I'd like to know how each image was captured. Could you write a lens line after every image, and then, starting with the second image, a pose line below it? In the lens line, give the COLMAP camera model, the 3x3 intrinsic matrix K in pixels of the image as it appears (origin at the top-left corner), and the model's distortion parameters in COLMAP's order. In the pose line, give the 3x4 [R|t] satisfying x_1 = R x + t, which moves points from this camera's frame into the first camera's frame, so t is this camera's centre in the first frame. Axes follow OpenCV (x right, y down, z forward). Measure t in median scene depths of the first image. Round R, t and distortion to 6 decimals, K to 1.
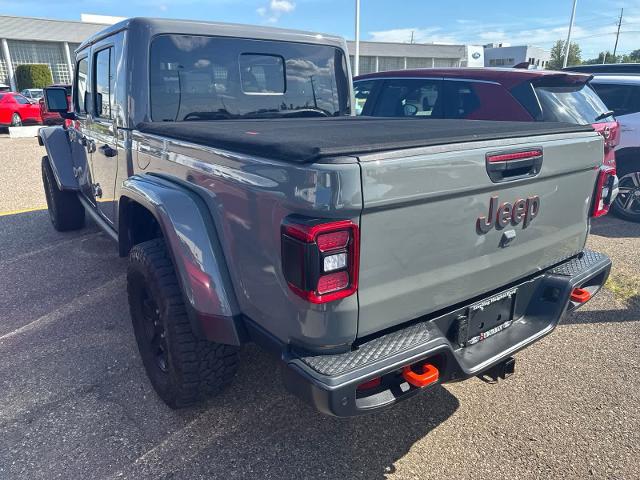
lens RADIAL K [[460.2, 0, 316.3], [0, 460.2, 237.8], [0, 0, 1]] dist [0.033161, -0.033810]
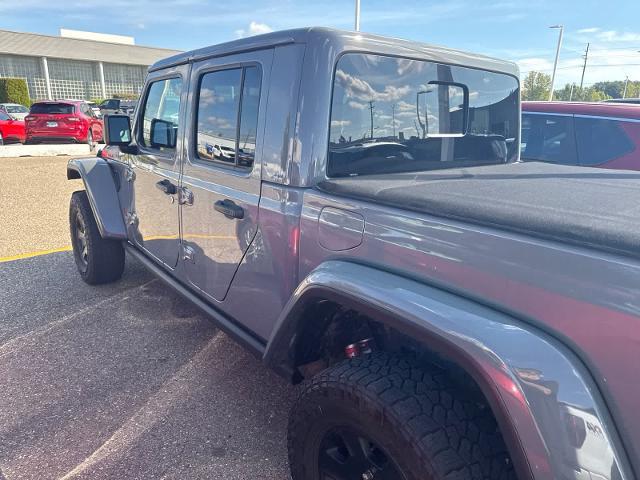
lens RADIAL K [[461.5, 0, 318.5], [0, 461.5, 239.8], [0, 0, 1]] dist [0.005039, -0.003391]
pose [[0.998161, 0.010536, 0.059699, -0.277133], [-0.008217, 0.999207, -0.038963, -0.088252], [-0.060062, 0.038400, 0.997456, 0.217564]]
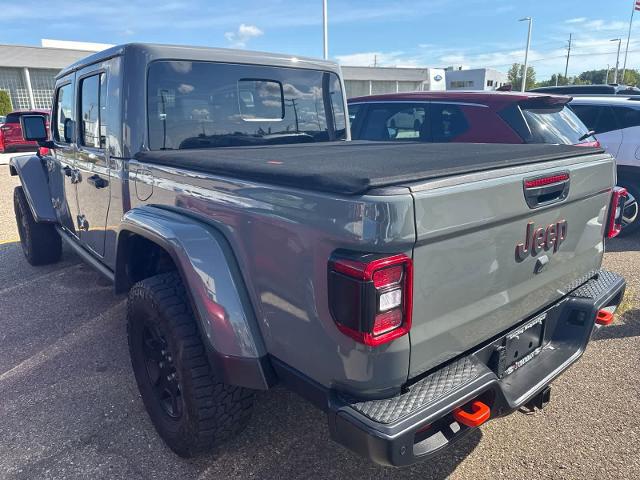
lens RADIAL K [[462.6, 0, 318.8], [0, 462.6, 240.8], [0, 0, 1]] dist [0.006077, -0.002138]
pose [[0.997177, -0.031099, 0.068345, -0.053260], [0.033735, 0.998717, -0.037764, -0.011916], [-0.067083, 0.039963, 0.996947, 0.023916]]
